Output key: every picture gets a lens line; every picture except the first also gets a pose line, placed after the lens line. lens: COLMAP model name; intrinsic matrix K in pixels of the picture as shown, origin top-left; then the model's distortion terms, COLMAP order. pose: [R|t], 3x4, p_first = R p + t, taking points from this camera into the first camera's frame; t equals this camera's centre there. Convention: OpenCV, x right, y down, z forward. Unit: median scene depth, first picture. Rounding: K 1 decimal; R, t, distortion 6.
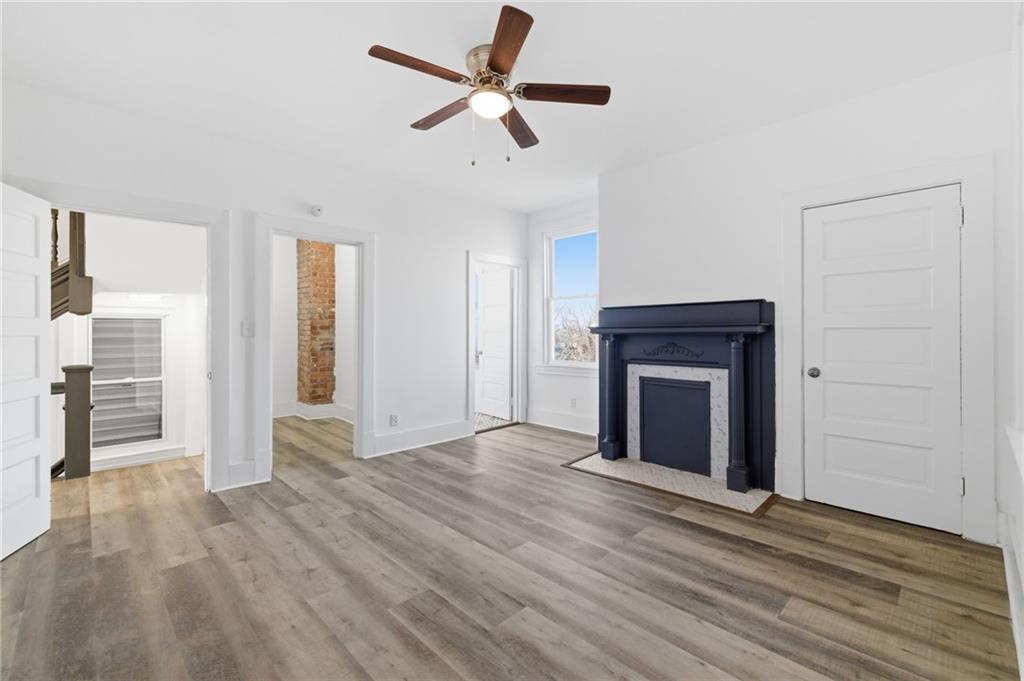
lens RADIAL K [[436.7, 0, 507.2], [0, 436.7, 333.3], [0, 0, 1]] dist [0.011469, -0.000114]
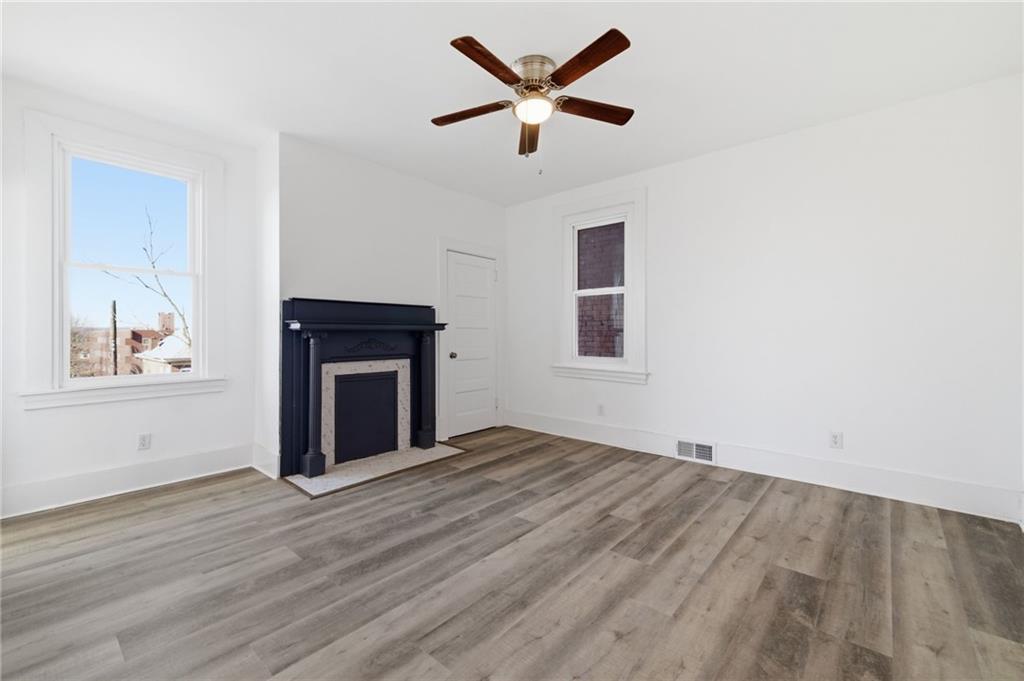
lens RADIAL K [[436.7, 0, 507.2], [0, 436.7, 333.3], [0, 0, 1]] dist [0.011469, -0.000114]
pose [[-0.084868, 0.005603, 0.996376, -0.946815], [0.003968, 0.999978, -0.005285, 0.019988], [-0.996384, 0.003505, -0.084888, 1.001573]]
